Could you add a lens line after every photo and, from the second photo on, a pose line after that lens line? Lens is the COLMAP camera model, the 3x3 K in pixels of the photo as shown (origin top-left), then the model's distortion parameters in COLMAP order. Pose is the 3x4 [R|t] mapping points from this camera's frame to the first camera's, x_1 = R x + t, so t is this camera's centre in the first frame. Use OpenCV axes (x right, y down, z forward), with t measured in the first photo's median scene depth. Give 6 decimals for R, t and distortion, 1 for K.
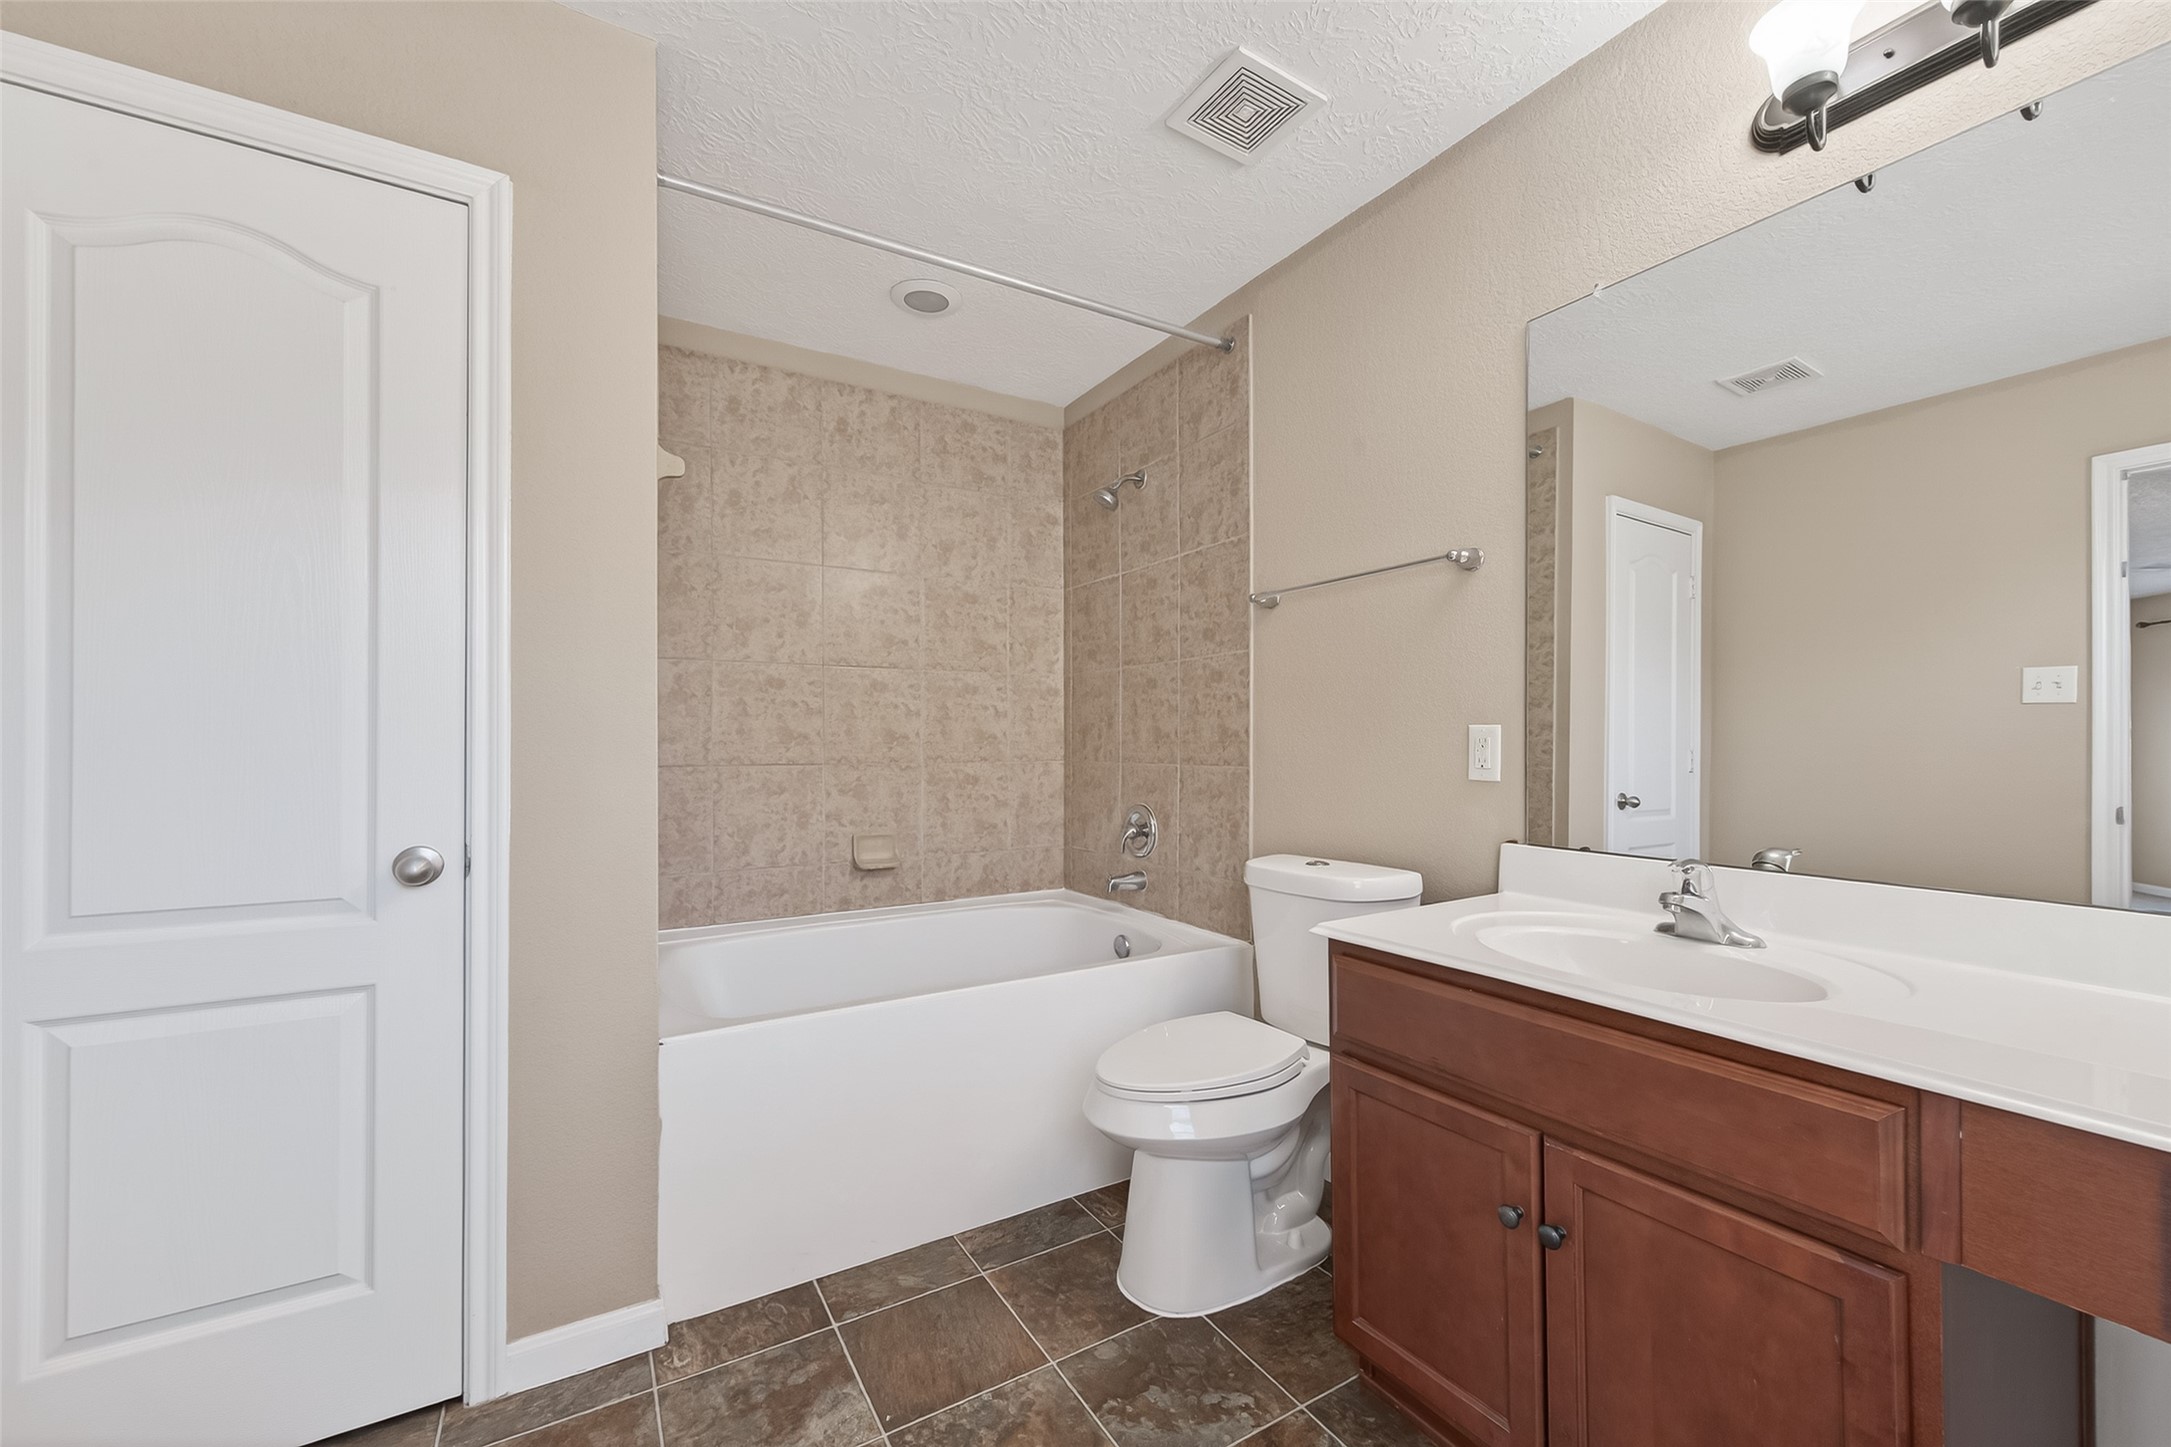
lens RADIAL K [[846.9, 0, 1083.9], [0, 846.9, 742.6], [0, 0, 1]] dist [0.006740, -0.001886]
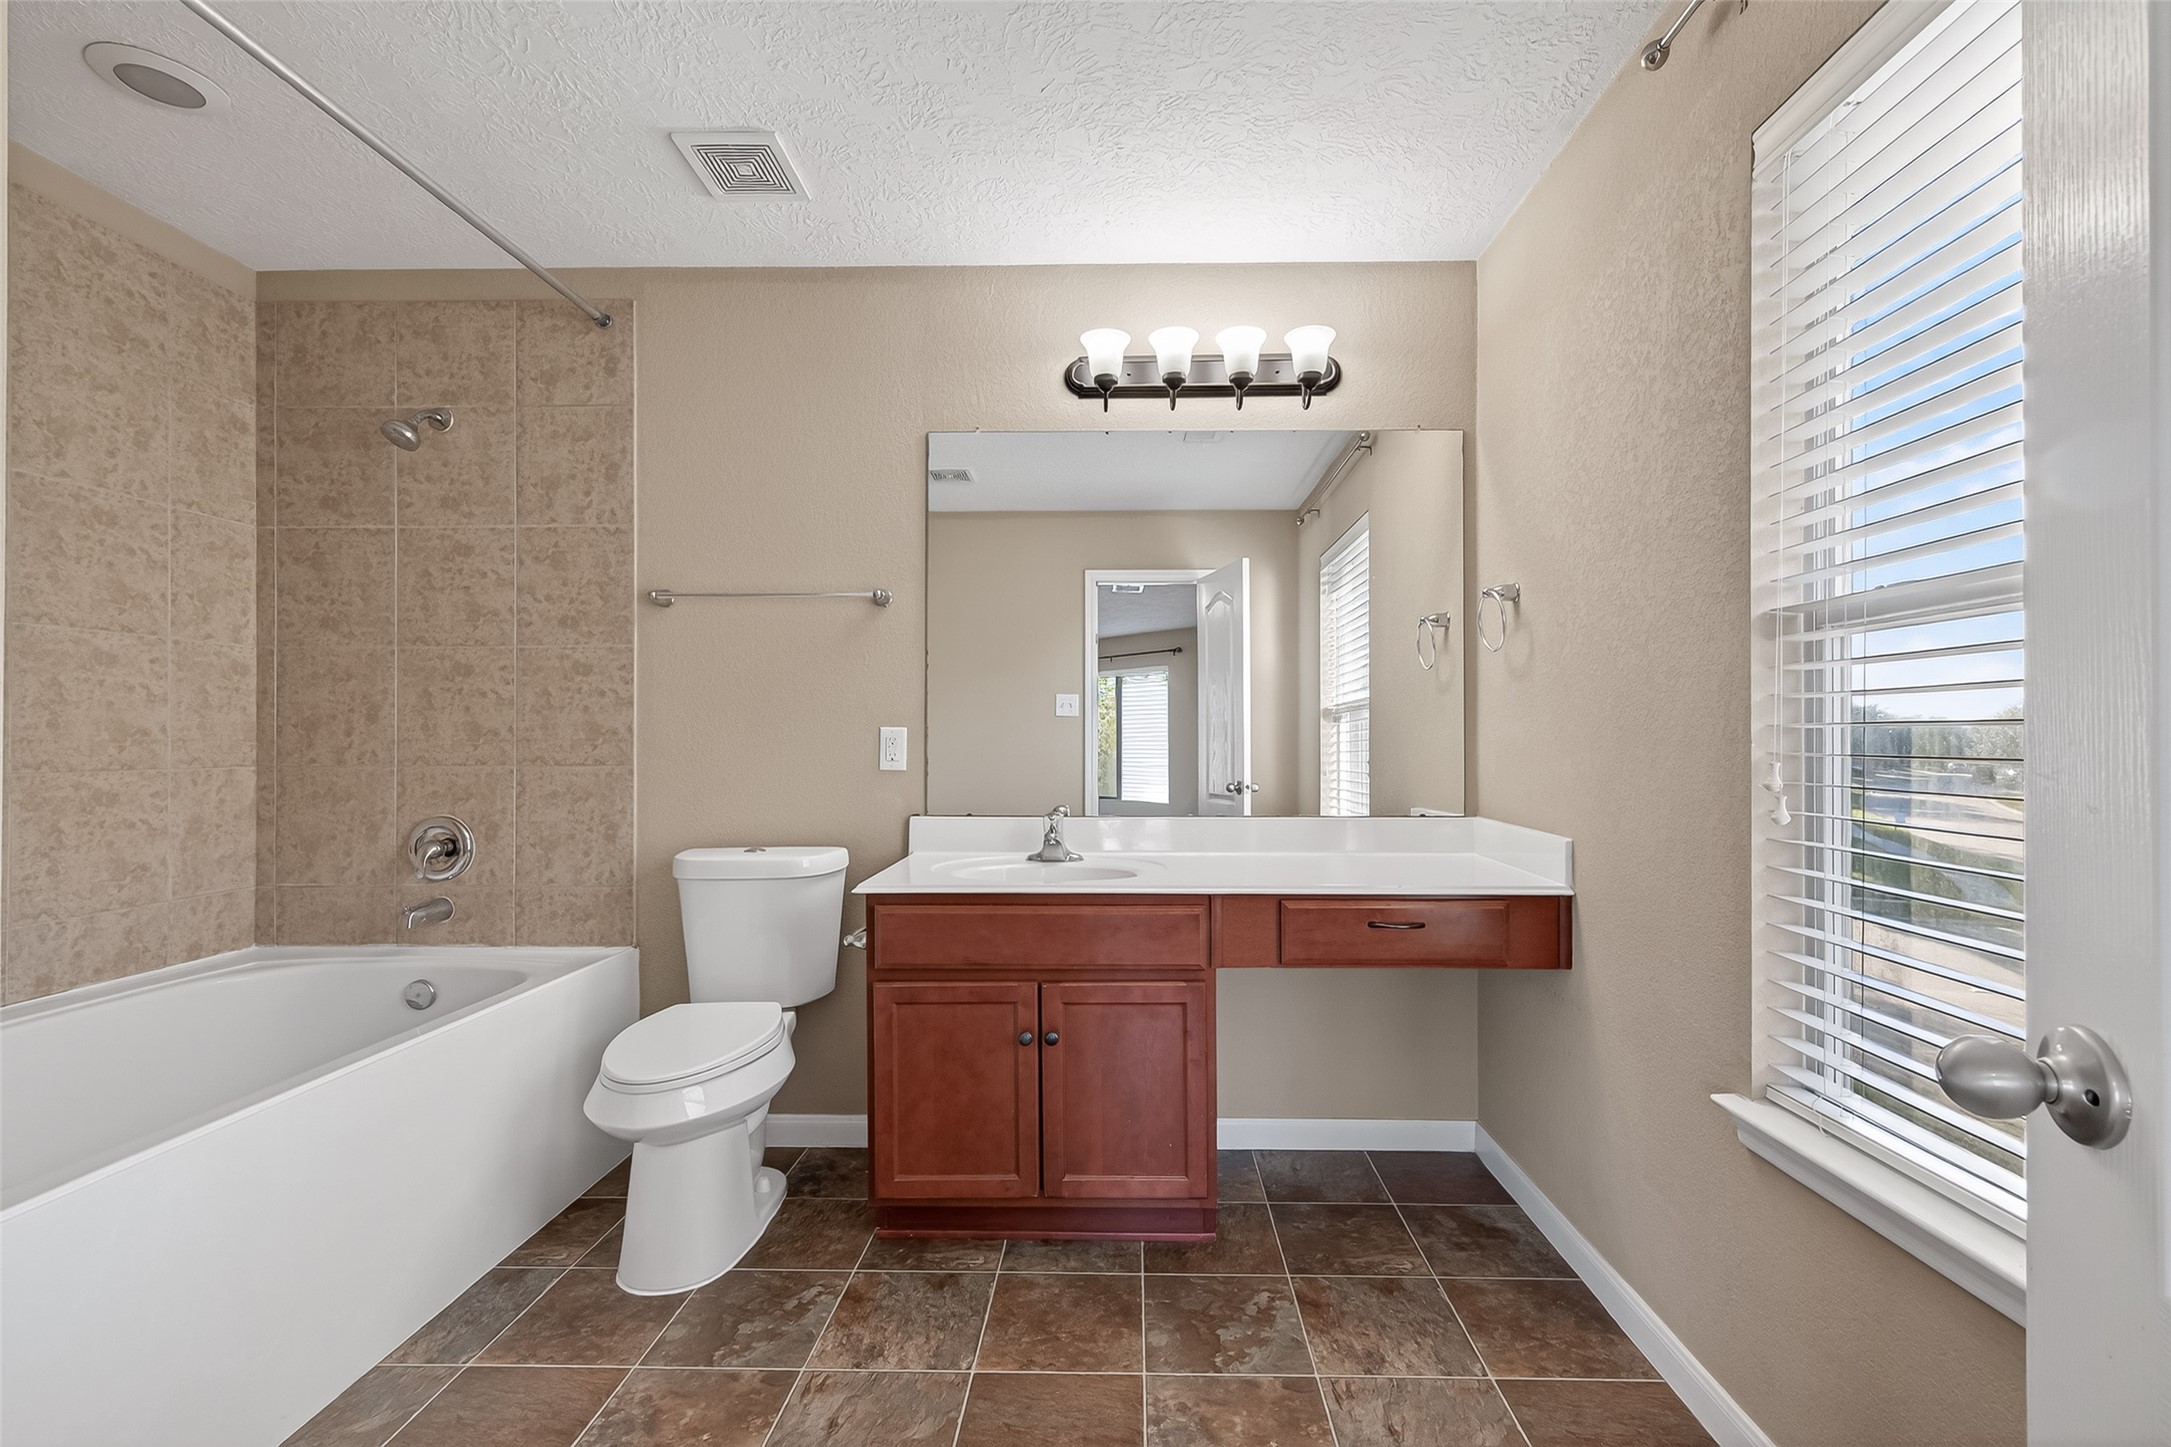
lens RADIAL K [[1059.8, 0, 1043.8], [0, 1059.8, 735.8], [0, 0, 1]] dist [-0.011579, 0.000709]
pose [[0.530282, 0.003456, 0.847814, -0.514621], [-0.000195, 0.999992, -0.003954, -0.000910], [-0.847821, 0.001931, 0.530278, -0.036057]]
